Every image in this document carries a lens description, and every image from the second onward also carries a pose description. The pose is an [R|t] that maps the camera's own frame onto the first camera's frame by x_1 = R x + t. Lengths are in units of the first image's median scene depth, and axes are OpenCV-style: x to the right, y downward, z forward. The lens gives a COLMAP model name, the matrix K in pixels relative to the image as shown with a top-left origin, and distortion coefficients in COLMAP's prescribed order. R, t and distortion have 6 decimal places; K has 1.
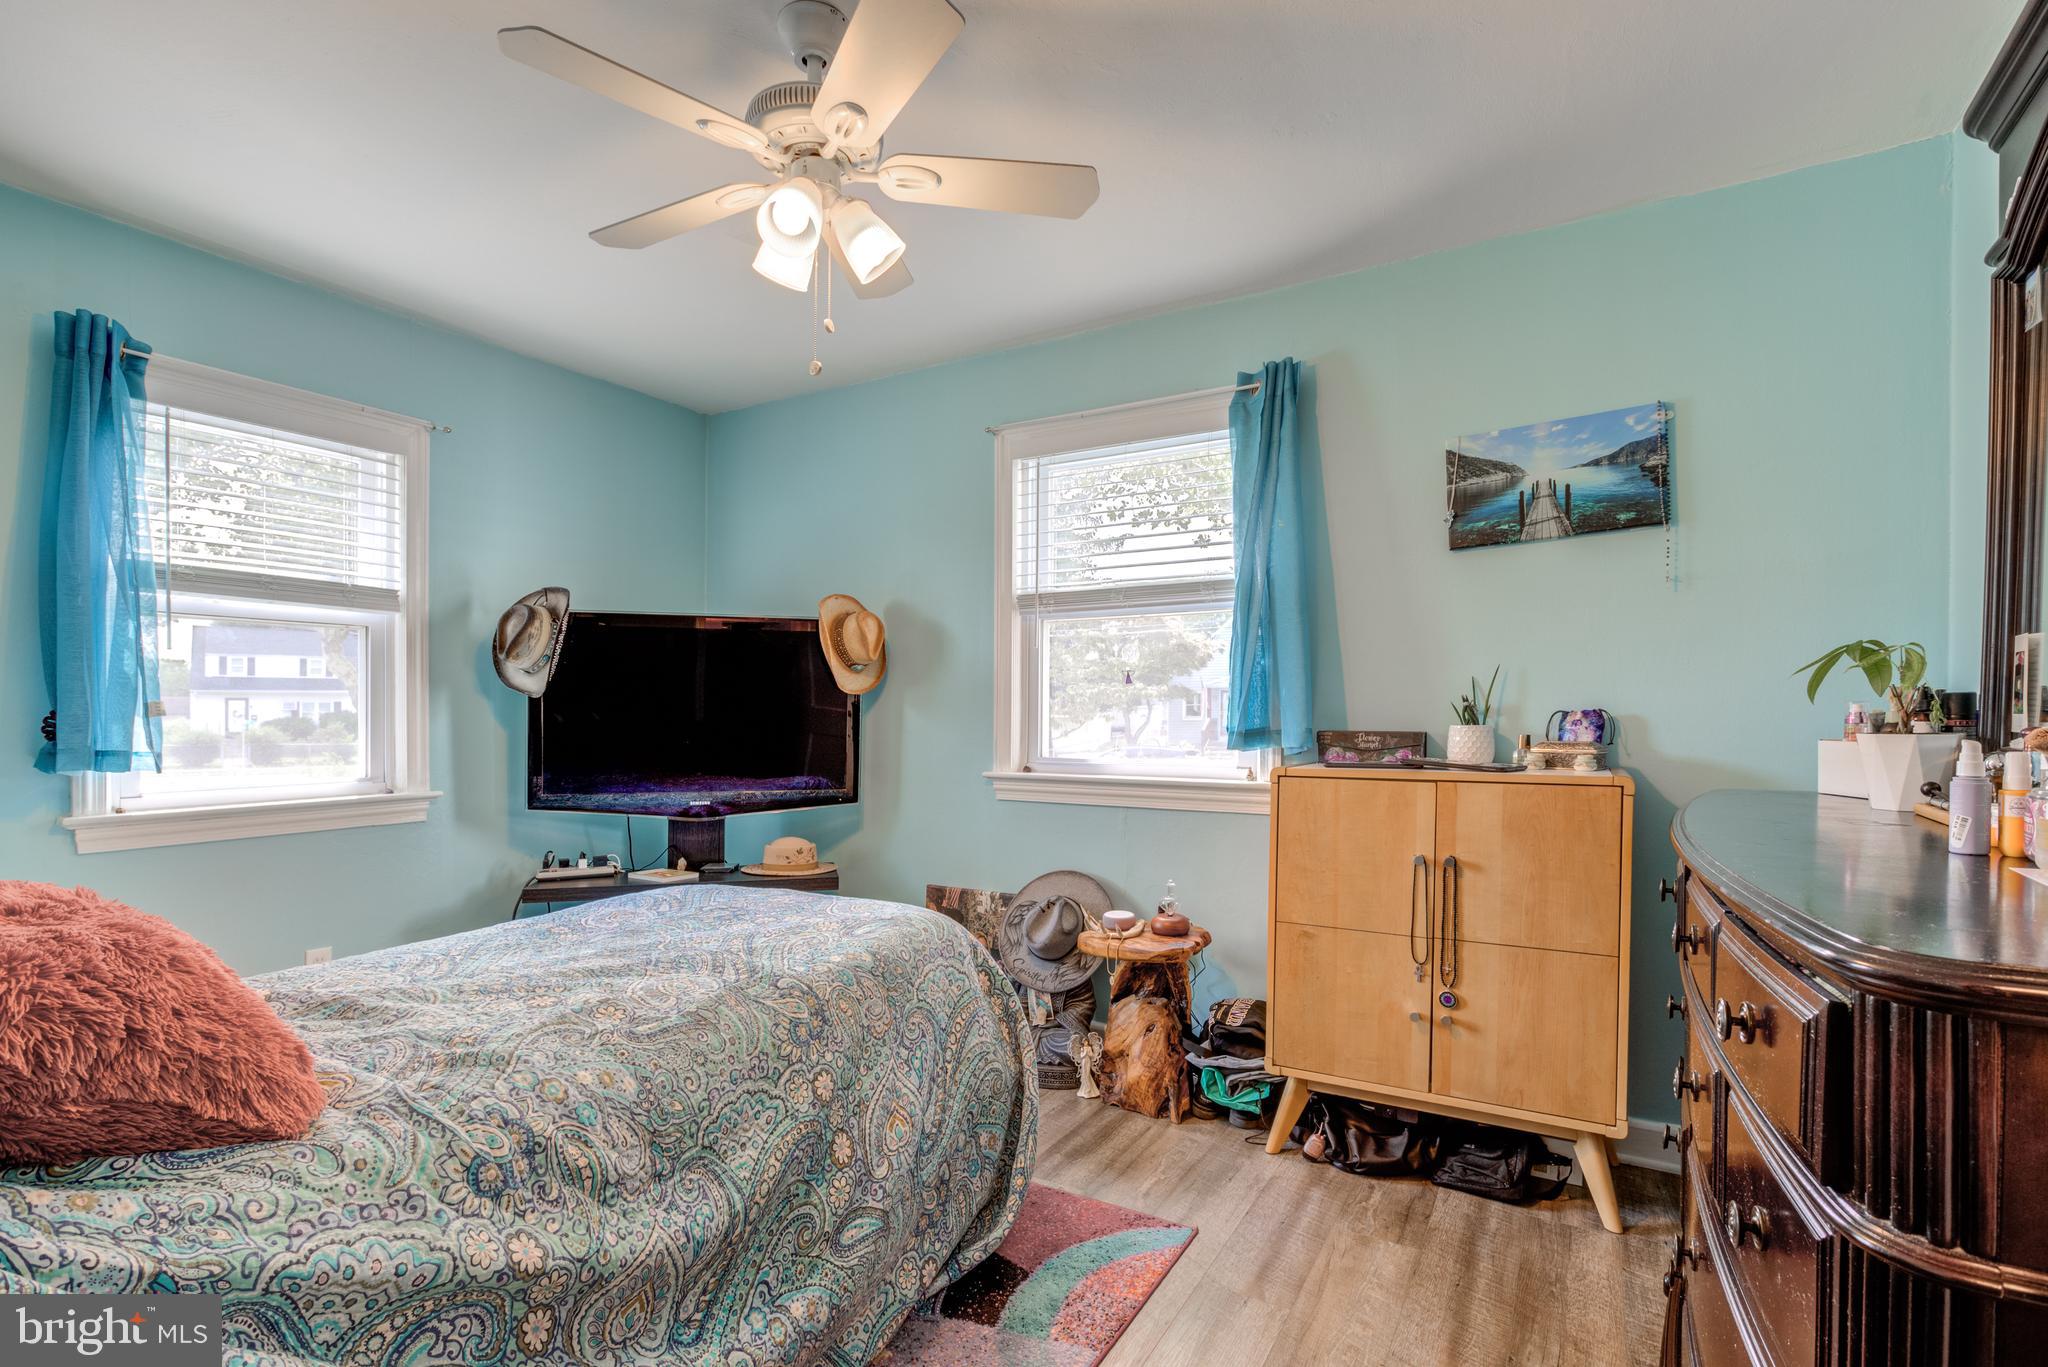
lens RADIAL K [[949.6, 0, 1023.5], [0, 949.6, 736.9], [0, 0, 1]] dist [-0.001914, 0.000057]
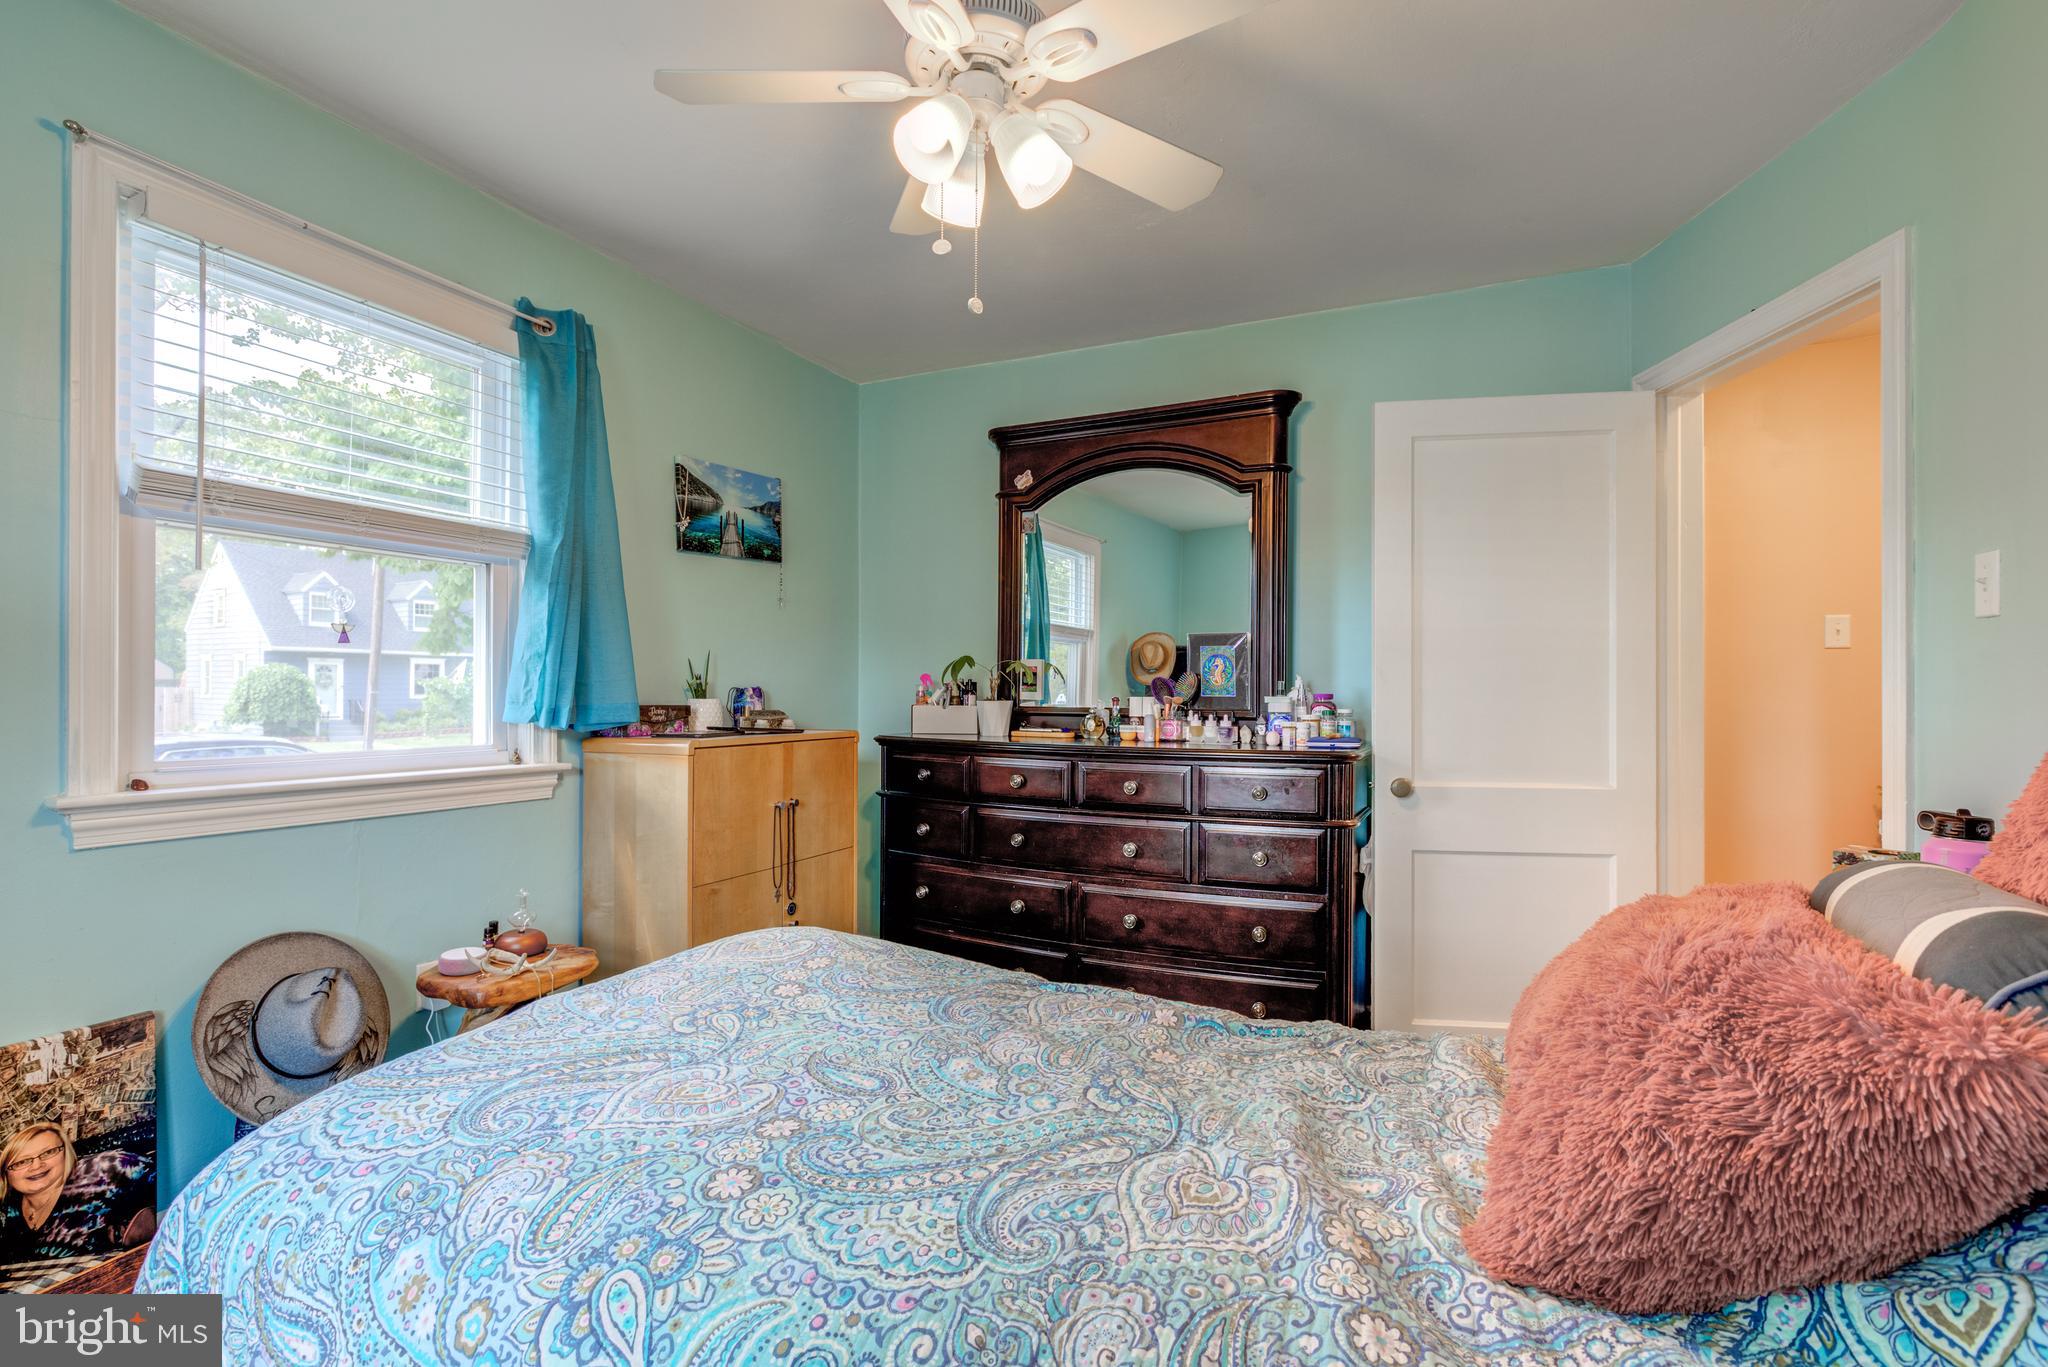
lens RADIAL K [[958.7, 0, 1016.7], [0, 958.7, 696.5], [0, 0, 1]] dist [-0.009696, 0.000864]
pose [[-0.107932, -0.010839, 0.994099, -0.800223], [0.005744, 0.999917, 0.011526, -0.027176], [-0.994142, 0.006955, -0.107861, 0.737685]]
